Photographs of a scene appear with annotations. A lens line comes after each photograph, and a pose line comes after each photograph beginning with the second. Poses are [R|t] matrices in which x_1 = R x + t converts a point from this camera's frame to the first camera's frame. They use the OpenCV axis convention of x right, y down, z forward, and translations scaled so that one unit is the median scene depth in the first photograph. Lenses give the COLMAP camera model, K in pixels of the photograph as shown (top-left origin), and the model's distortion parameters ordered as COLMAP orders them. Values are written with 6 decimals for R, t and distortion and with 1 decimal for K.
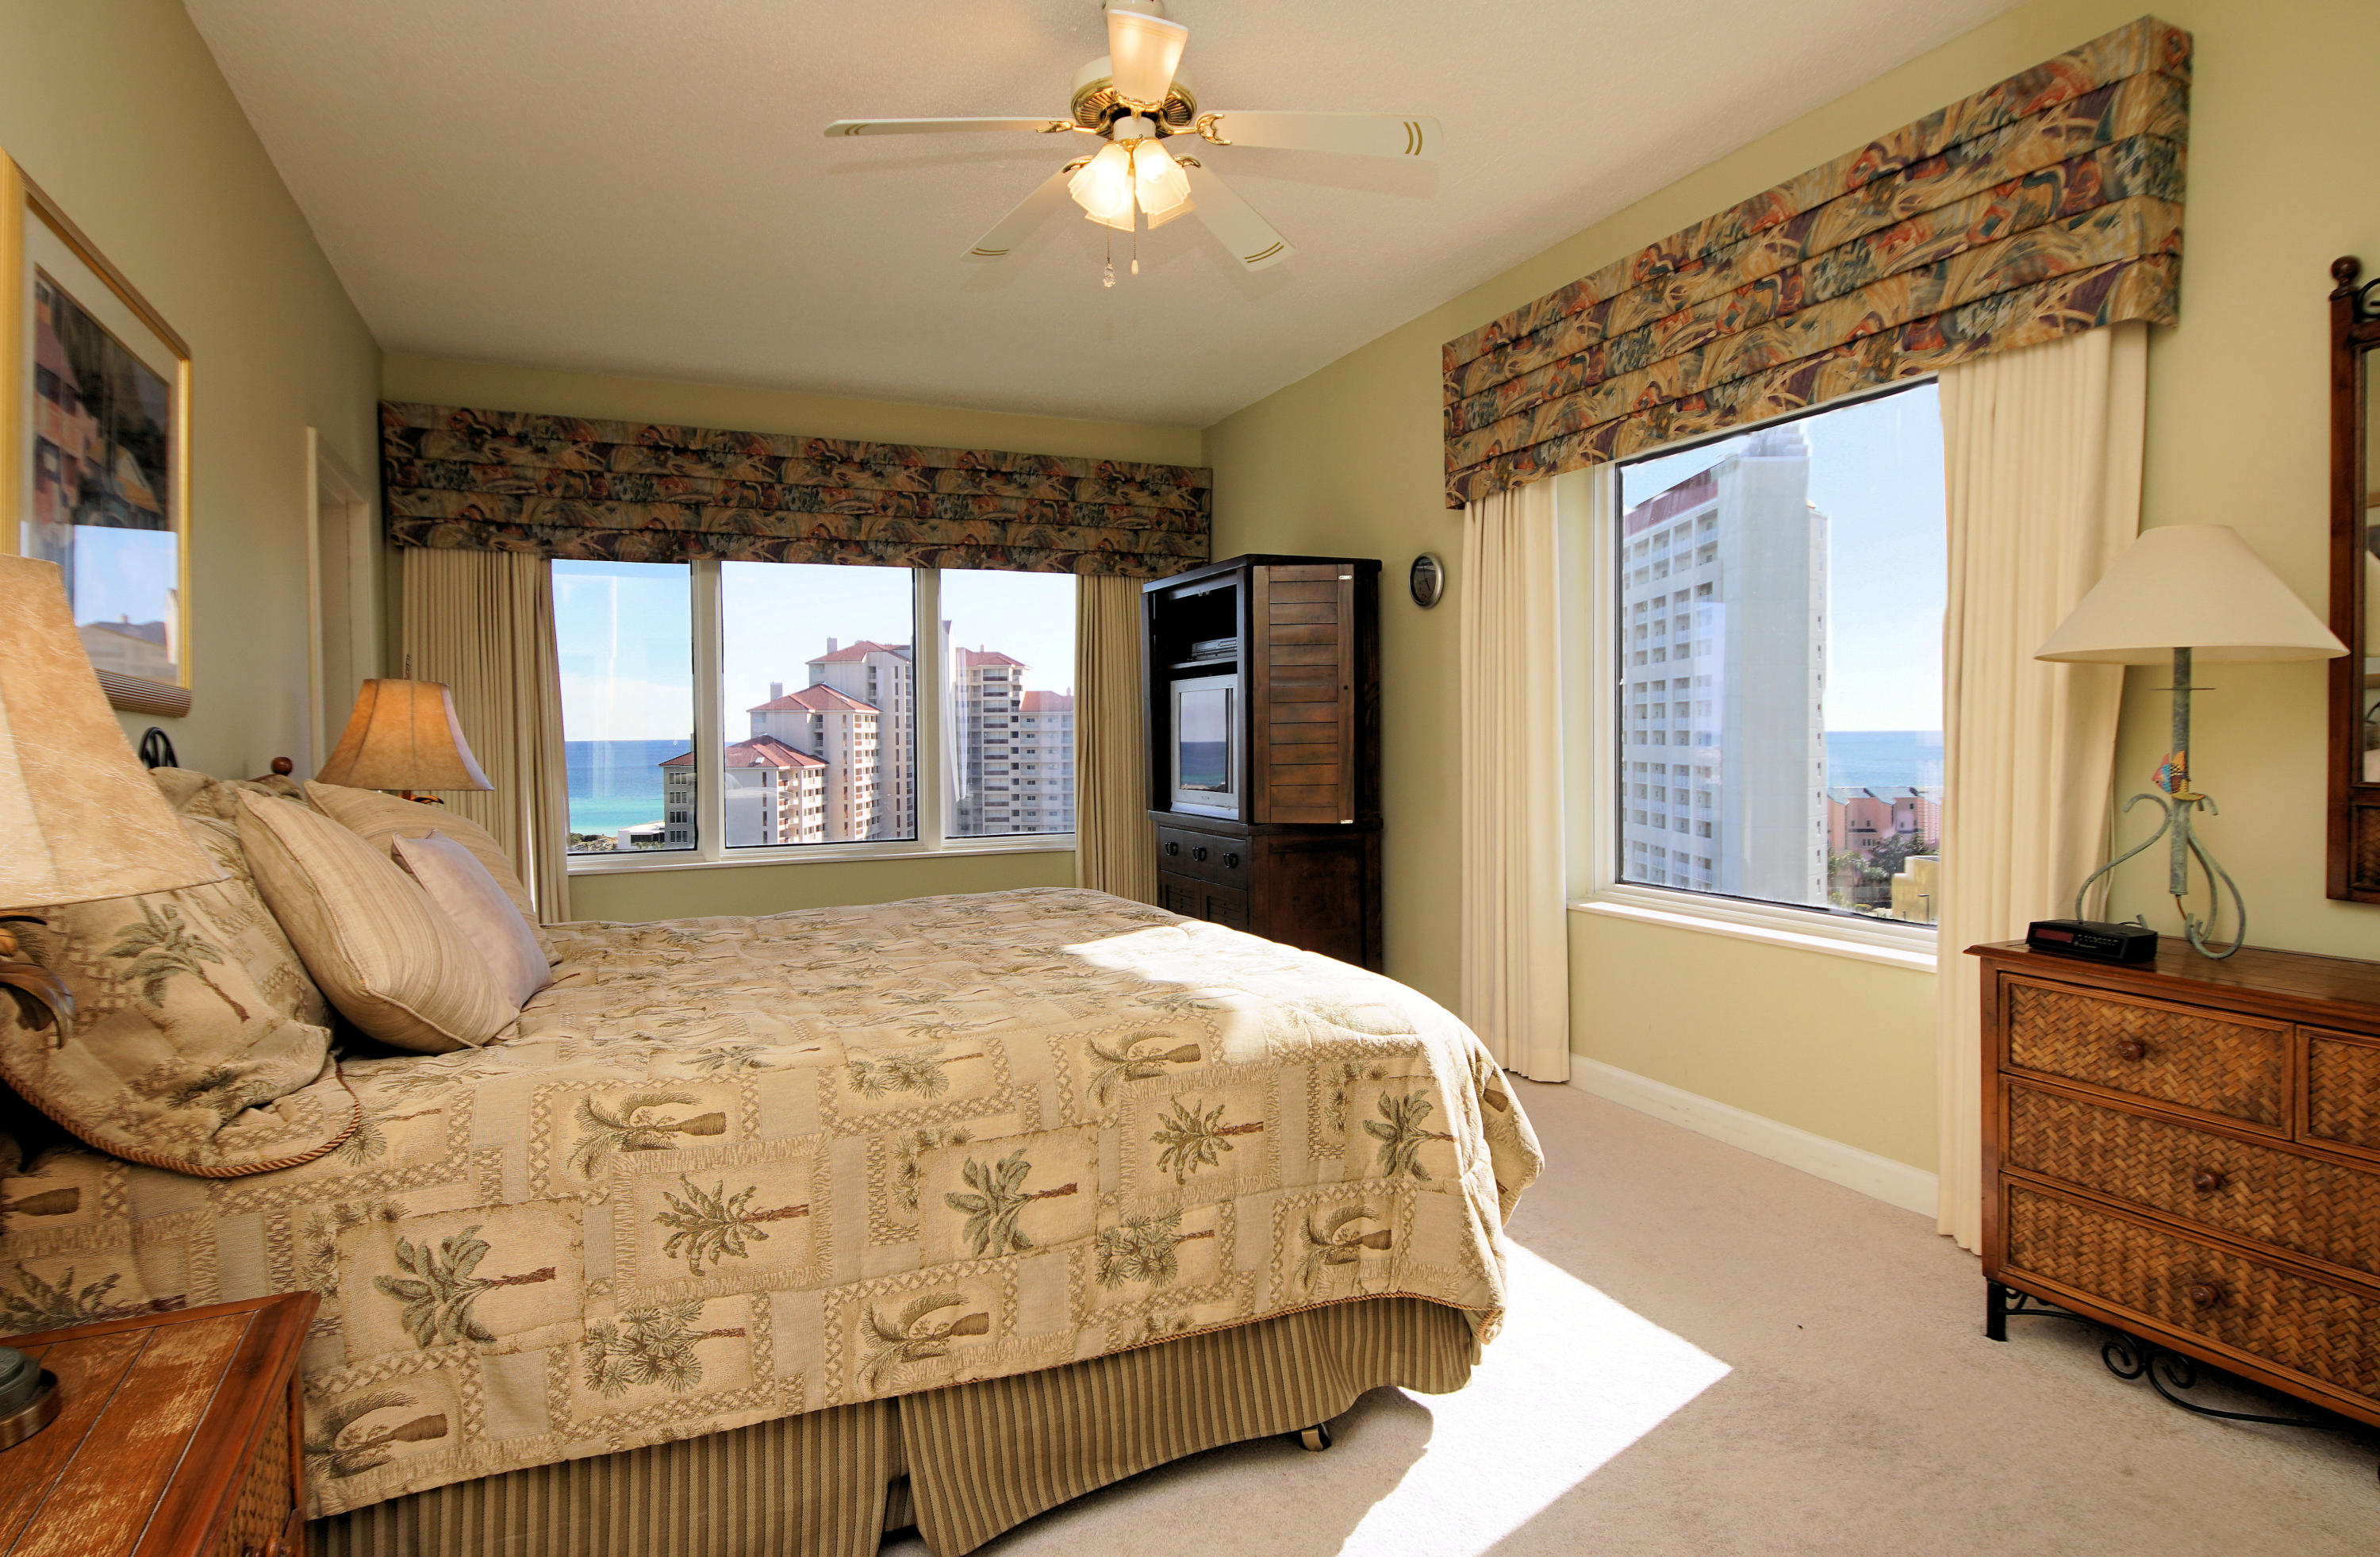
lens RADIAL K [[1273.9, 0, 1172.6], [0, 1273.9, 763.3], [0, 0, 1]] dist [0.026306, -0.000521]
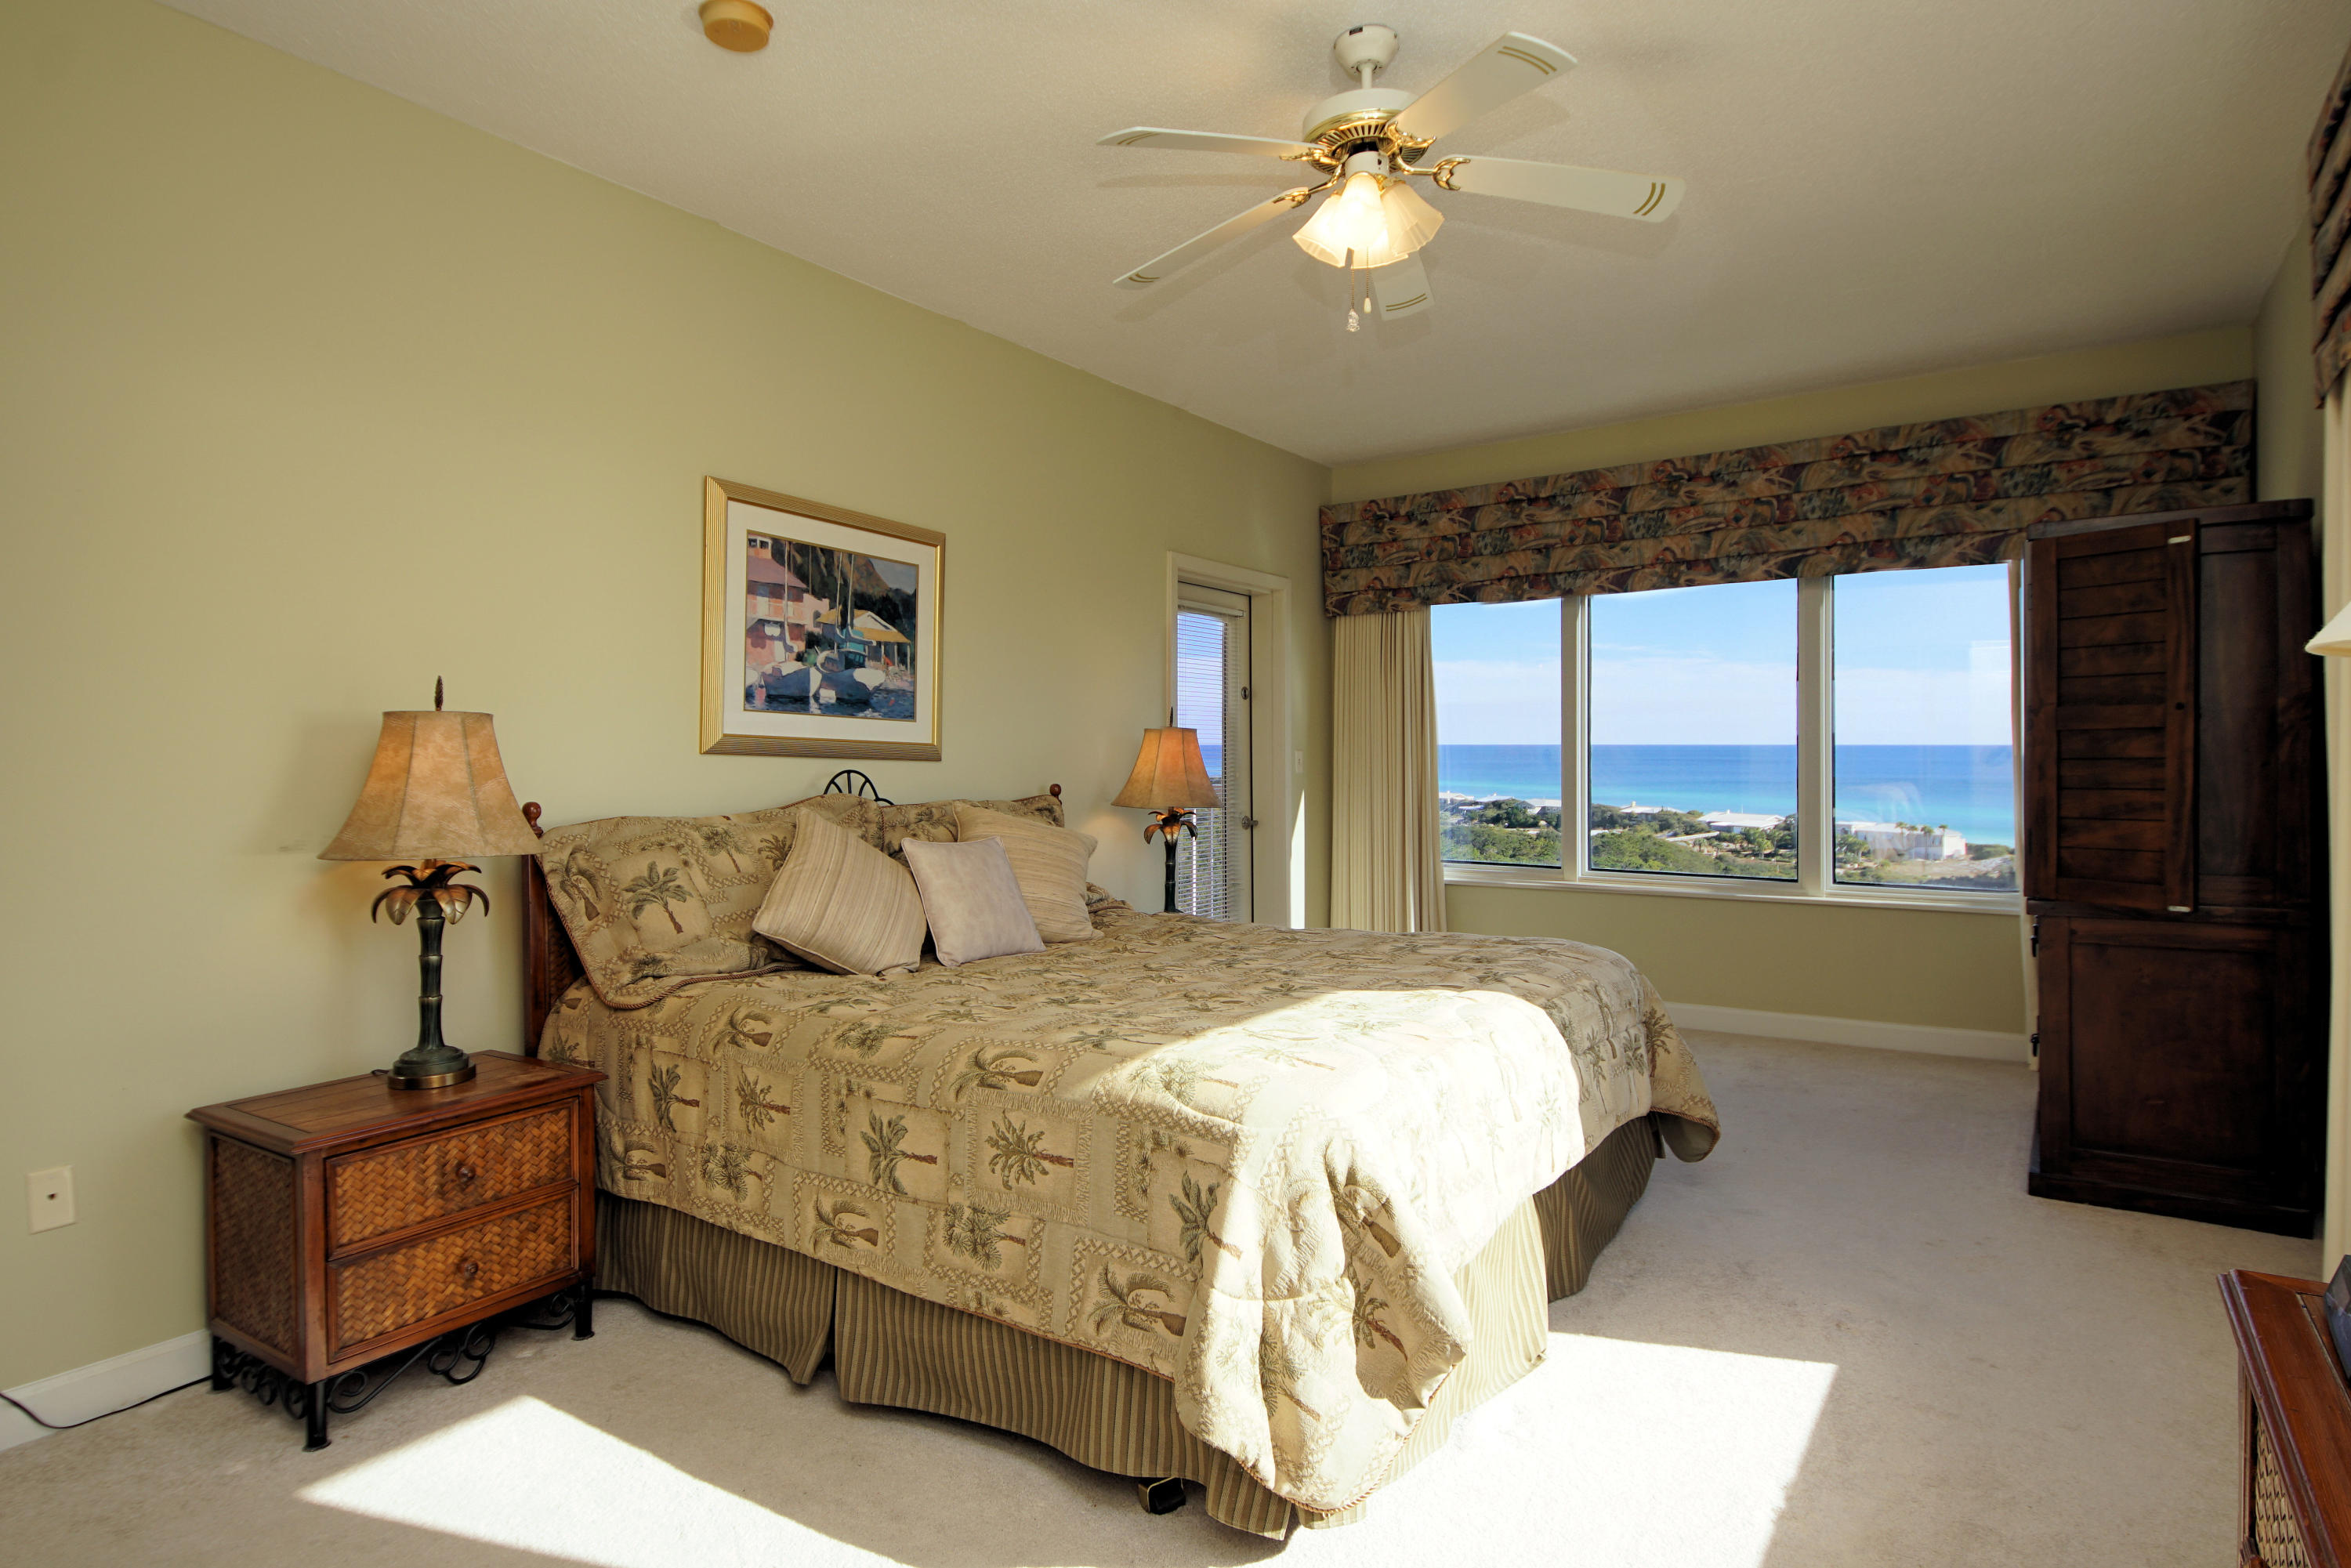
lens RADIAL K [[1254.3, 0, 1175.5], [0, 1254.3, 784.0], [0, 0, 1]] dist [0.030438, -0.034391]
pose [[0.534841, 0.022252, -0.844660, 0.353236], [-0.017444, 0.999731, 0.015291, -0.016826], [0.844773, 0.006556, 0.535085, 0.183082]]
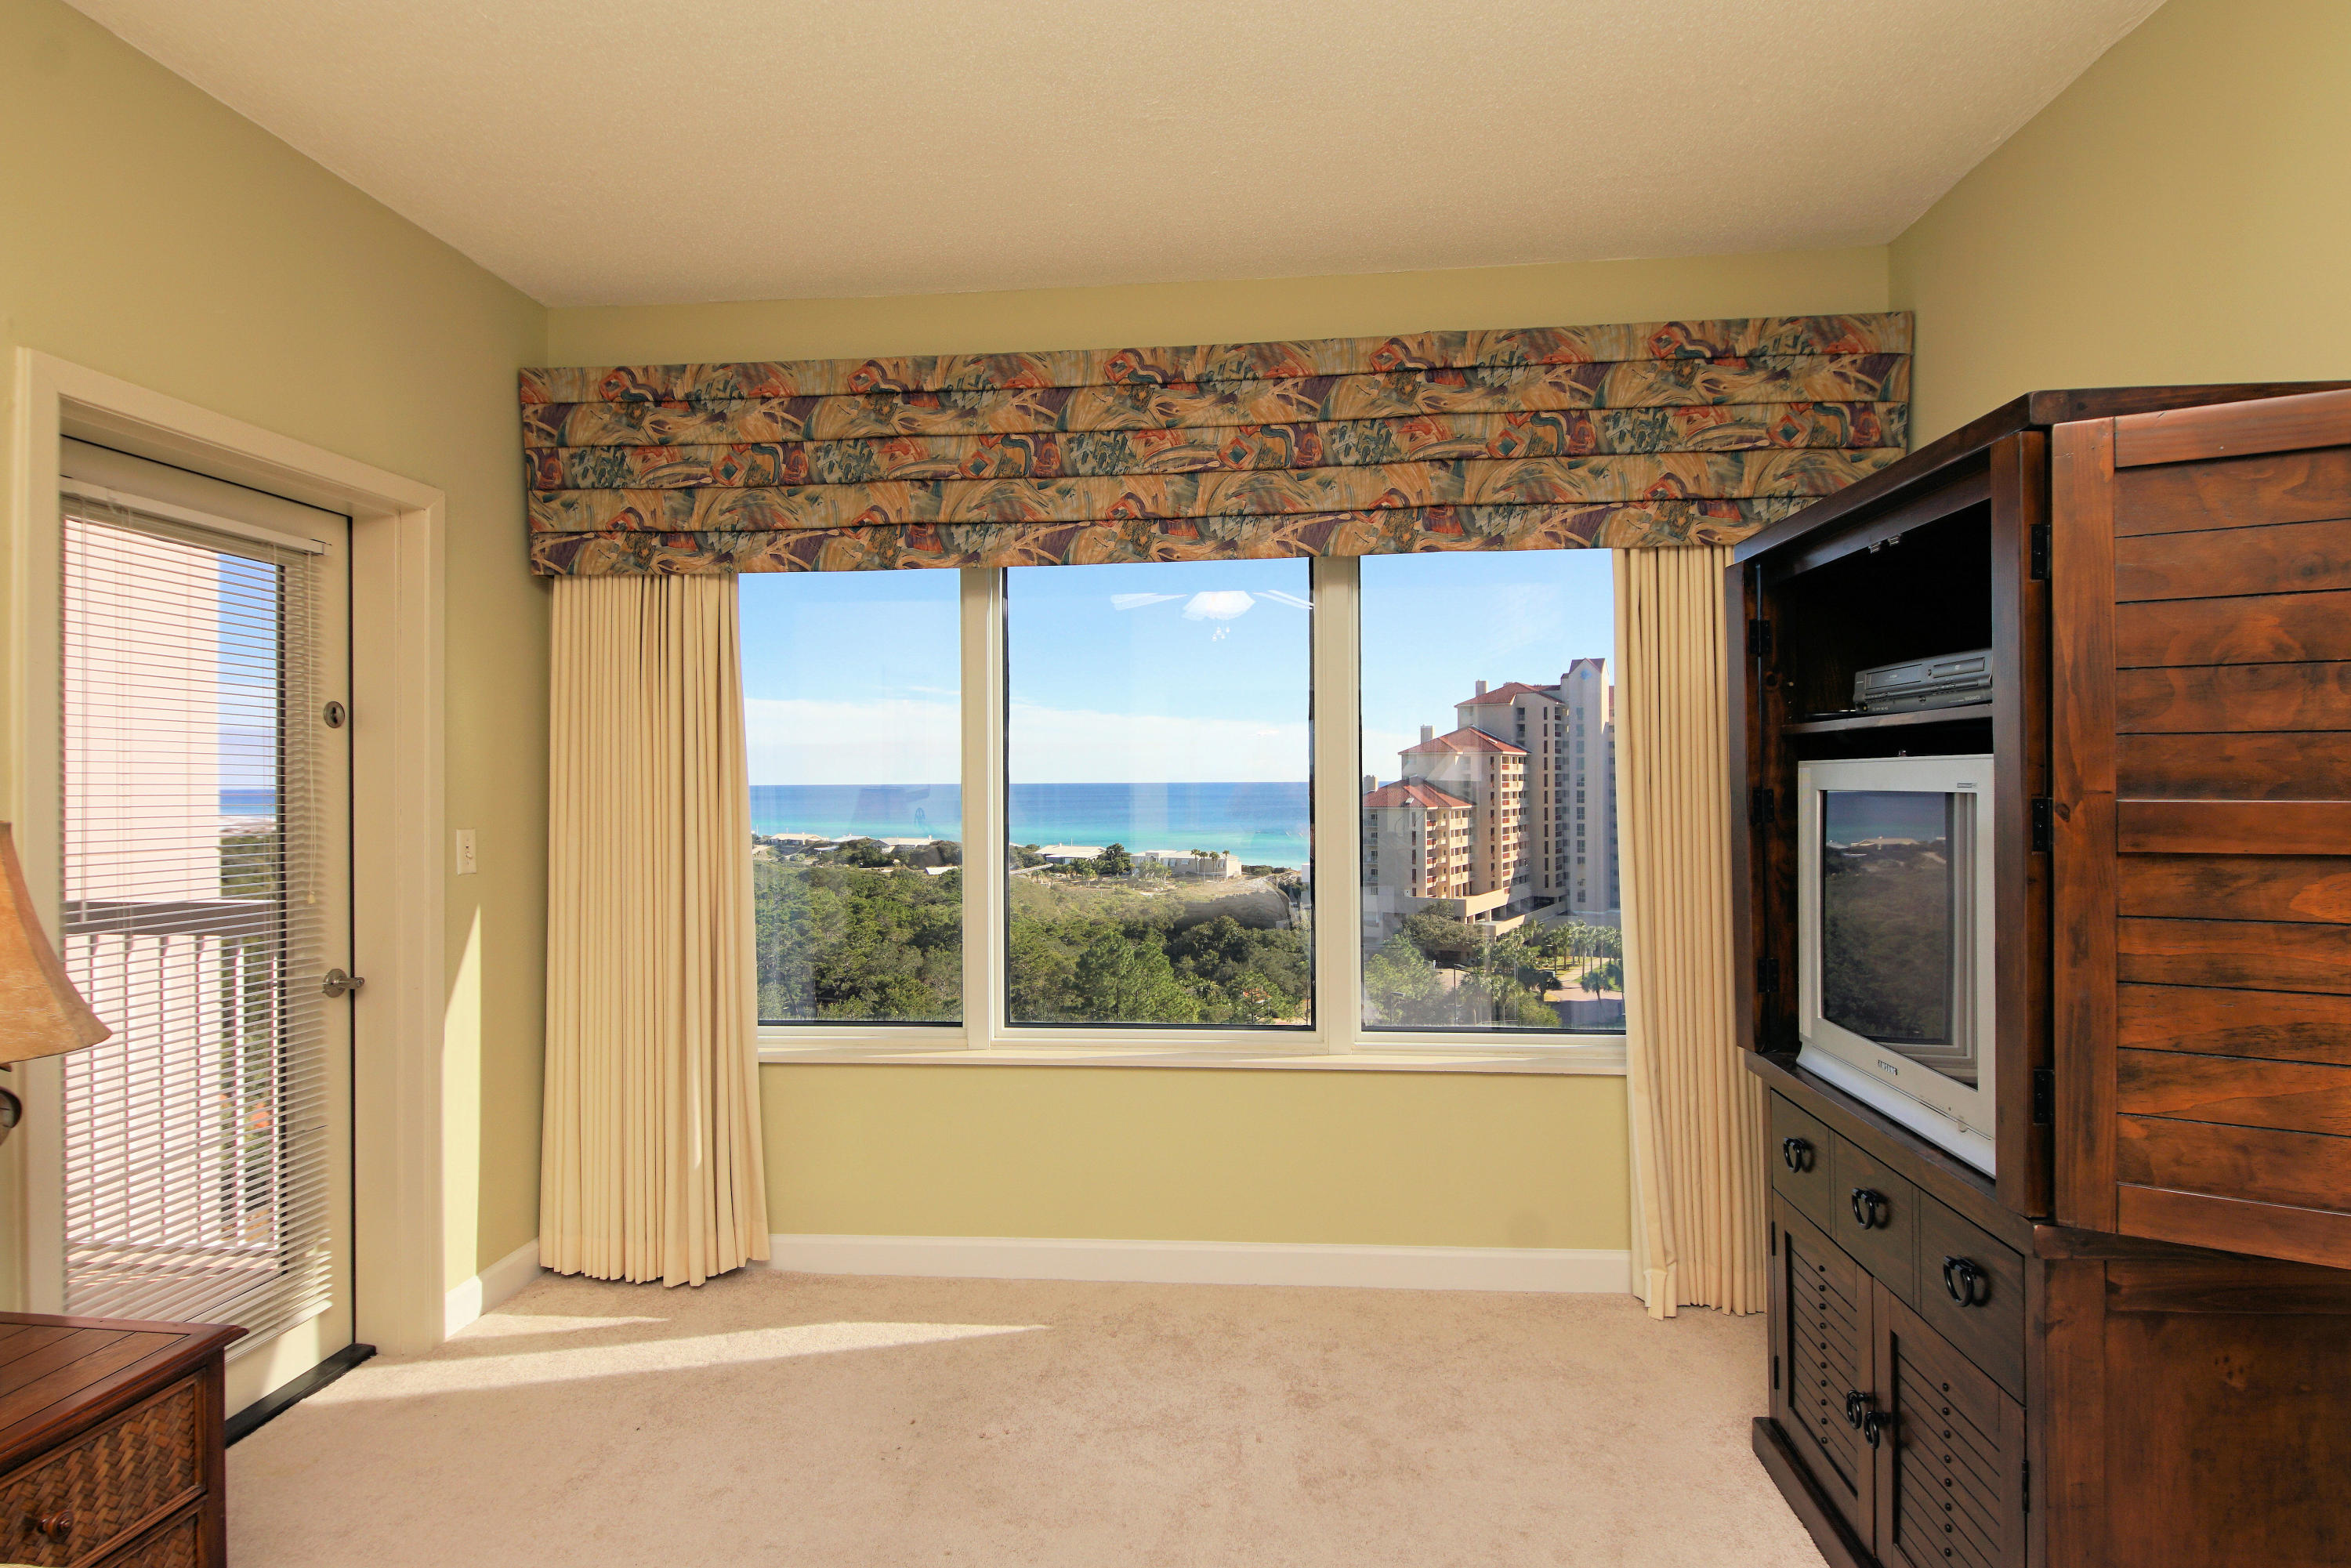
lens RADIAL K [[1249.7, 0, 1160.9], [0, 1249.7, 776.2], [0, 0, 1]] dist [0.040953, -0.035860]
pose [[0.871541, 0.002973, -0.490313, 0.020957], [-0.013633, 0.999742, -0.018171, -0.049304], [0.490132, 0.022521, 0.871357, 0.532407]]
